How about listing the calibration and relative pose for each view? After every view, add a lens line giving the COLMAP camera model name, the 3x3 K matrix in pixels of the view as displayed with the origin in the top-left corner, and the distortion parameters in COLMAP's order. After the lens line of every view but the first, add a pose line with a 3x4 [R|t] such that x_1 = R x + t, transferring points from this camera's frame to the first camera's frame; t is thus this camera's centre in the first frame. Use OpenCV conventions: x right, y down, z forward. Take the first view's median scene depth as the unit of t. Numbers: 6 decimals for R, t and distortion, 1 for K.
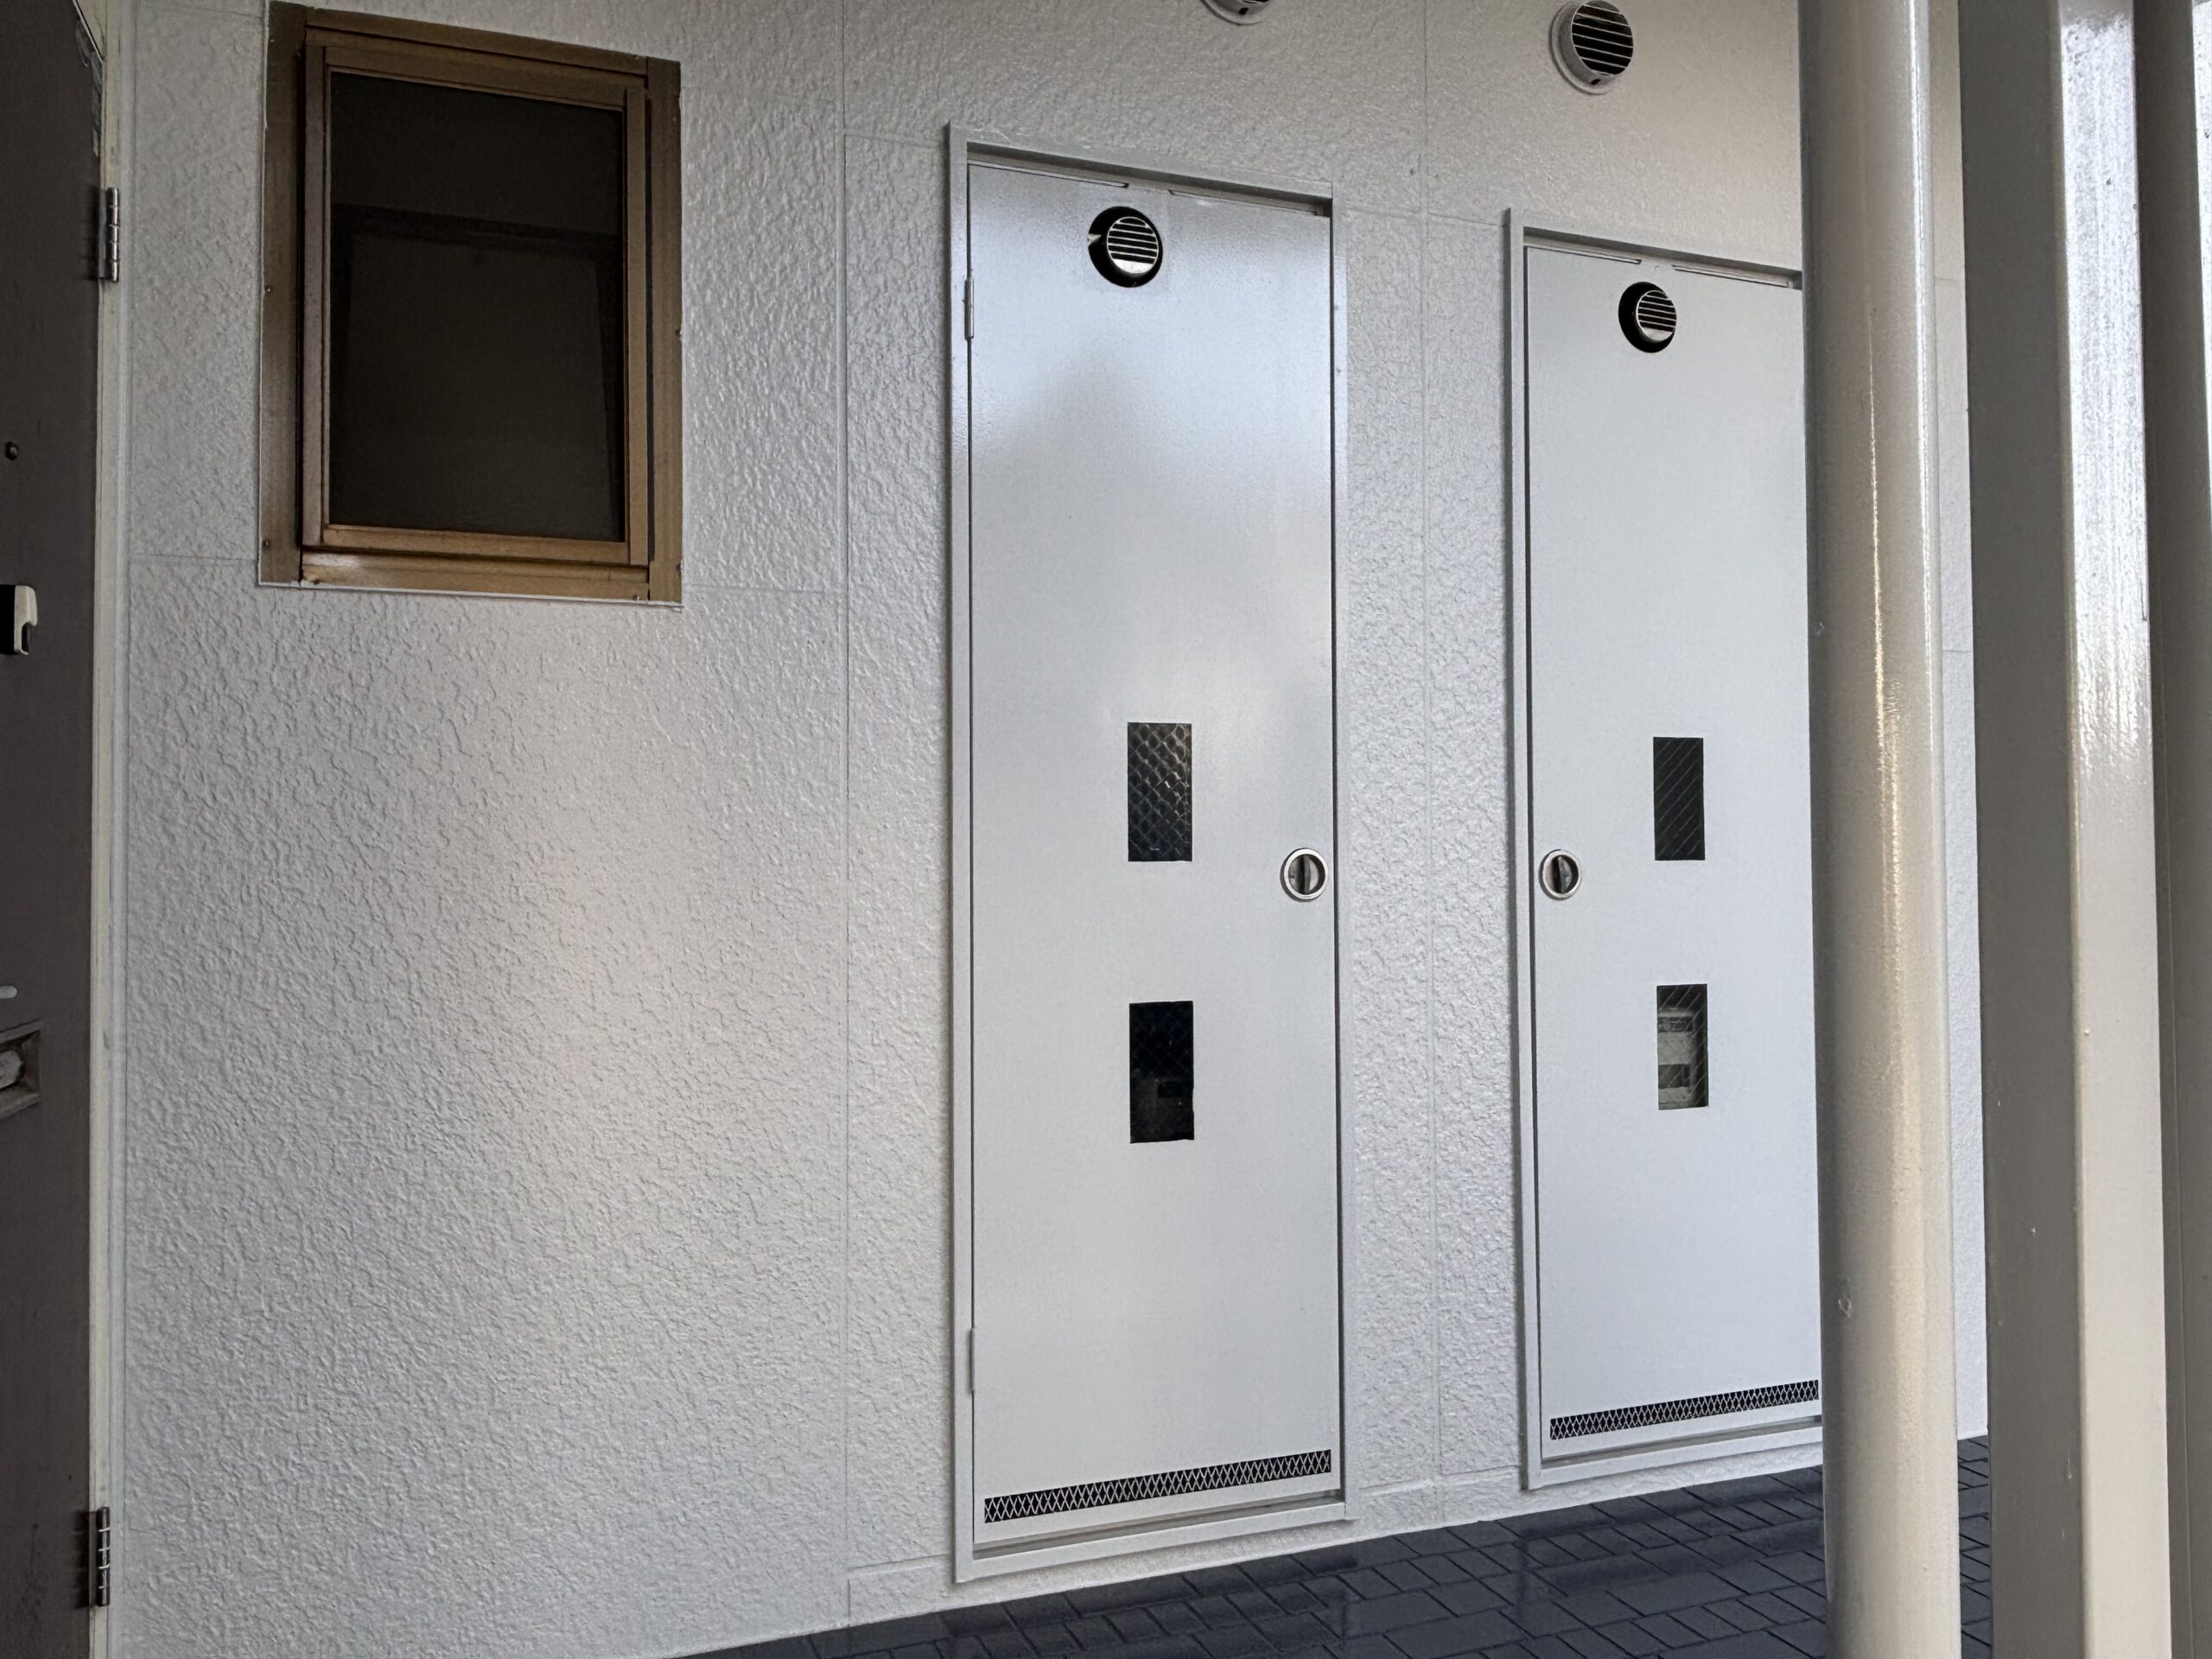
lens RADIAL K [[1533.4, 0, 1100.1], [0, 1533.4, 822.9], [0, 0, 1]] dist [0.009738, -0.001544]
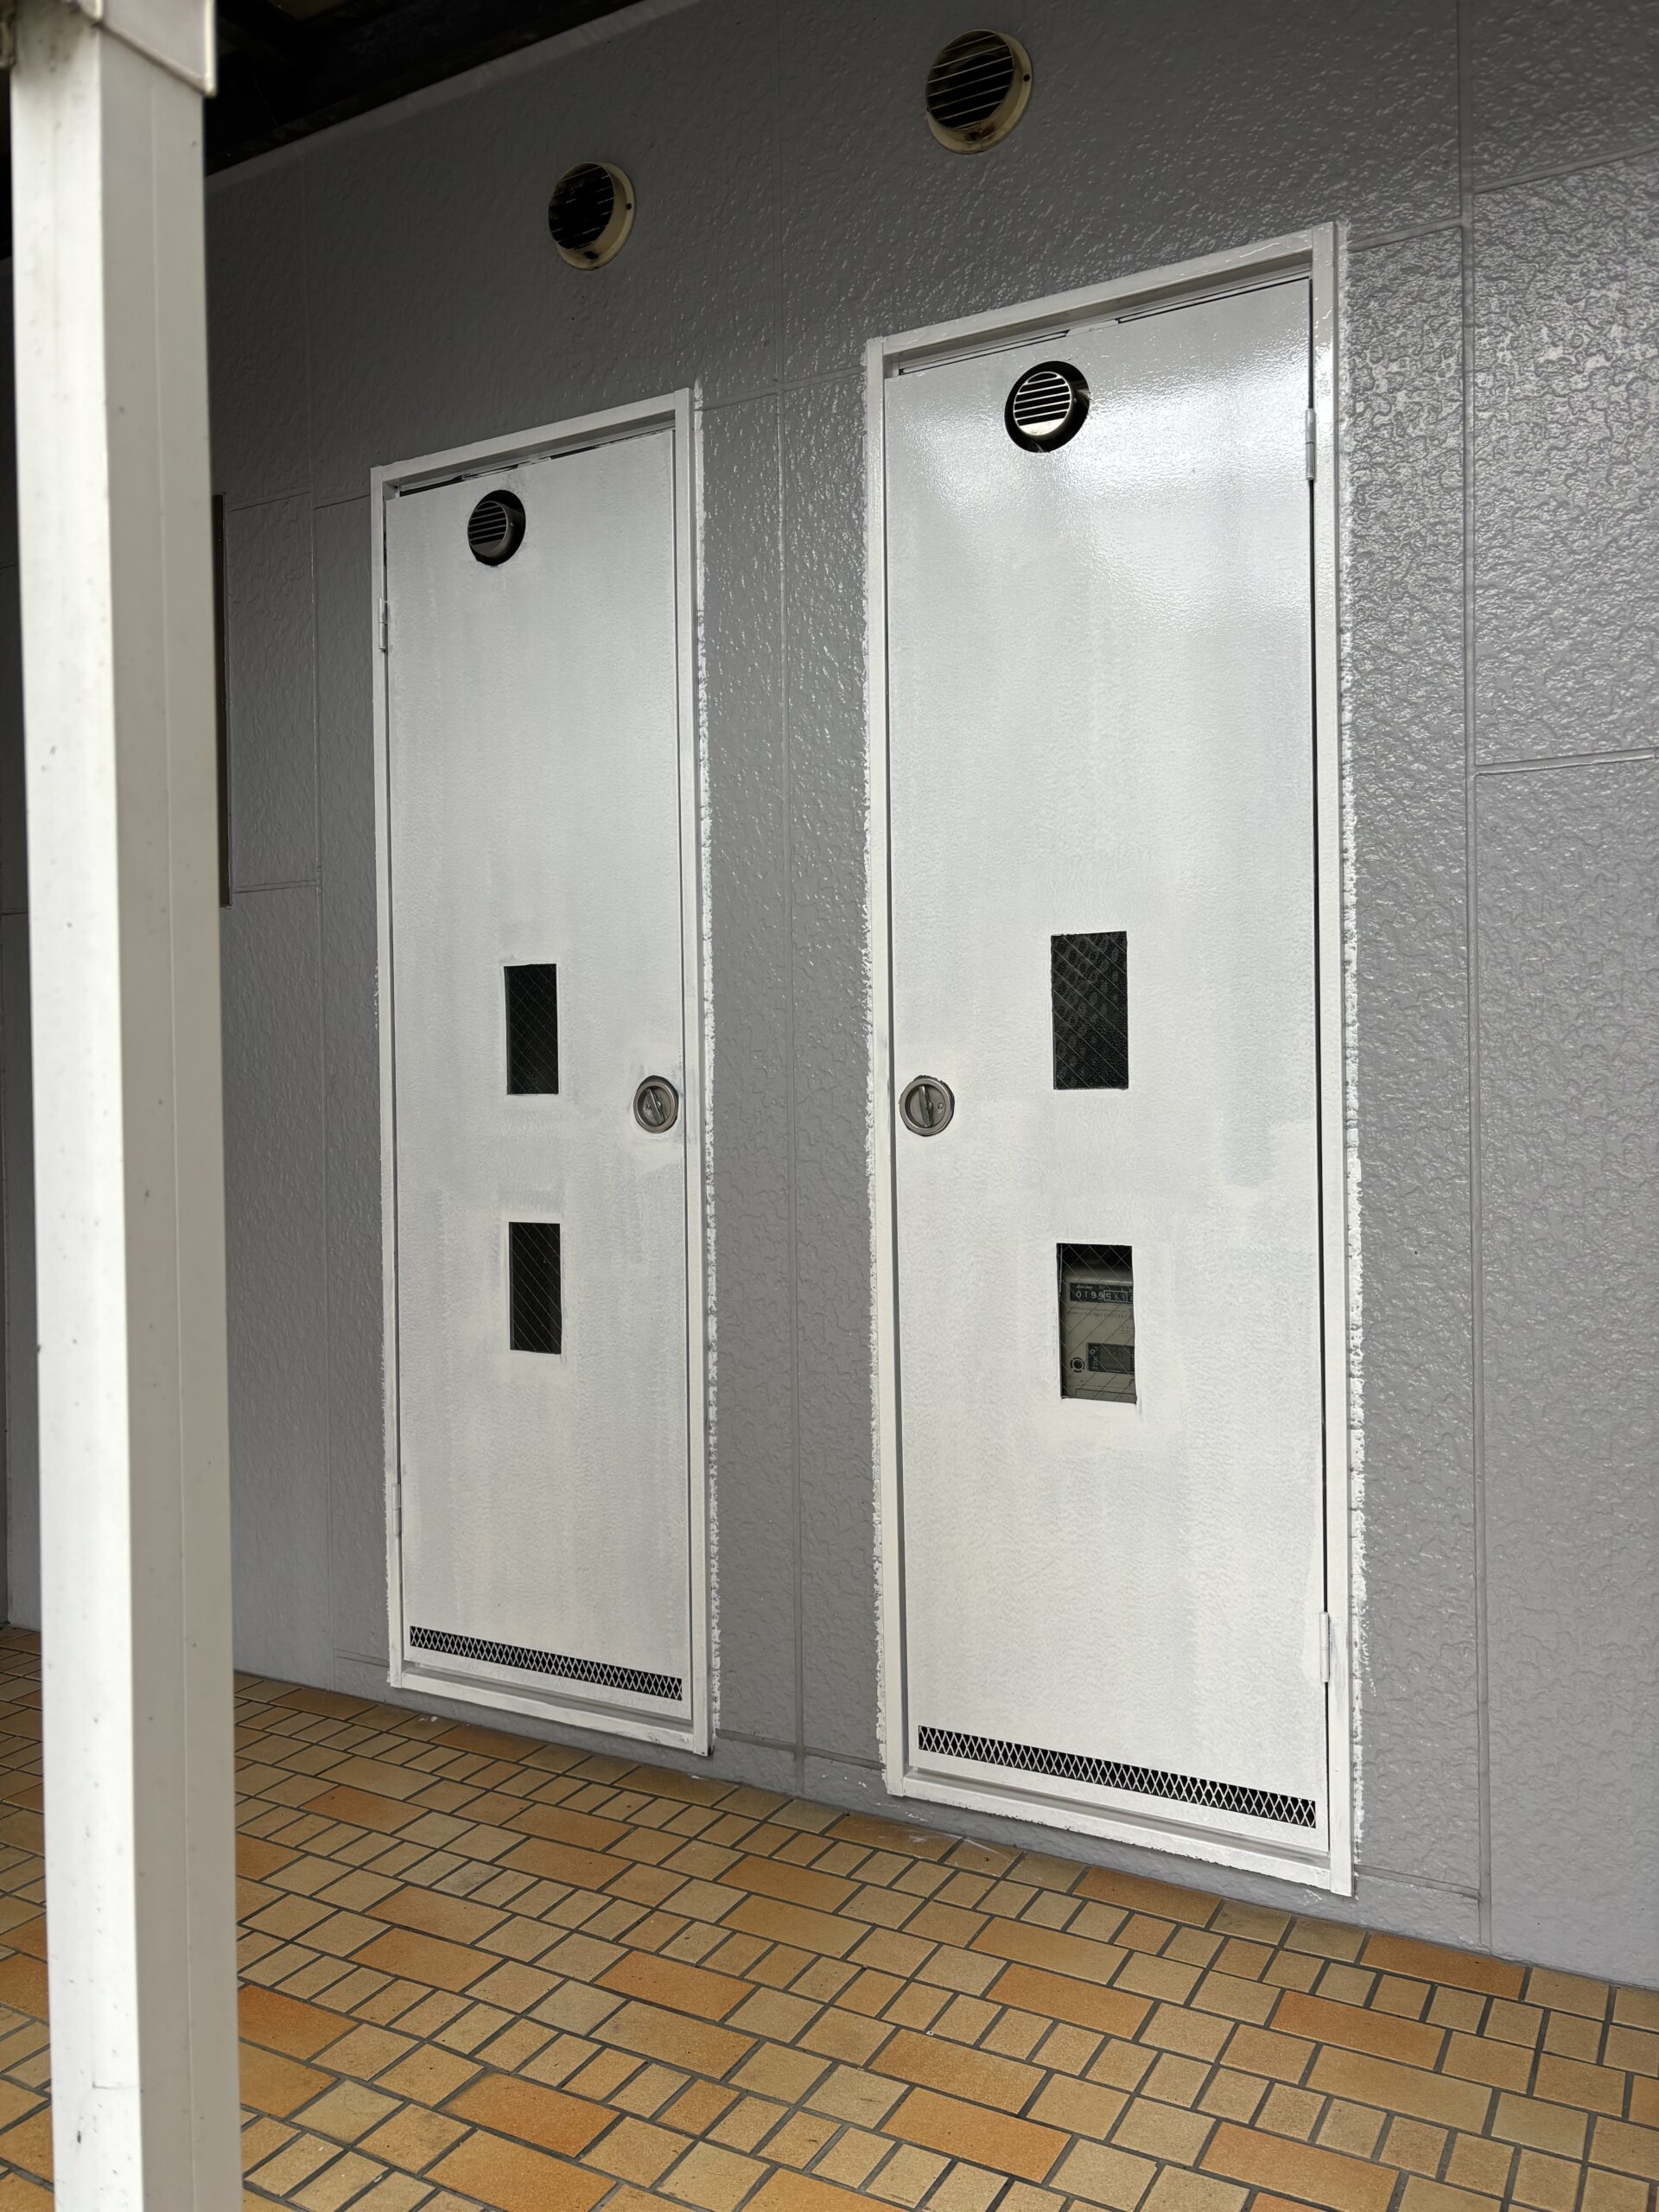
lens RADIAL K [[1678.1, 0, 822.3], [0, 1678.1, 1110.5], [0, 0, 1]] dist [0.019140, -0.030670]
pose [[0.668335, 0.006636, -0.743830, 0.933910], [0.025260, 0.999181, 0.031610, 0.004973], [0.743431, -0.039915, 0.667620, 0.318576]]
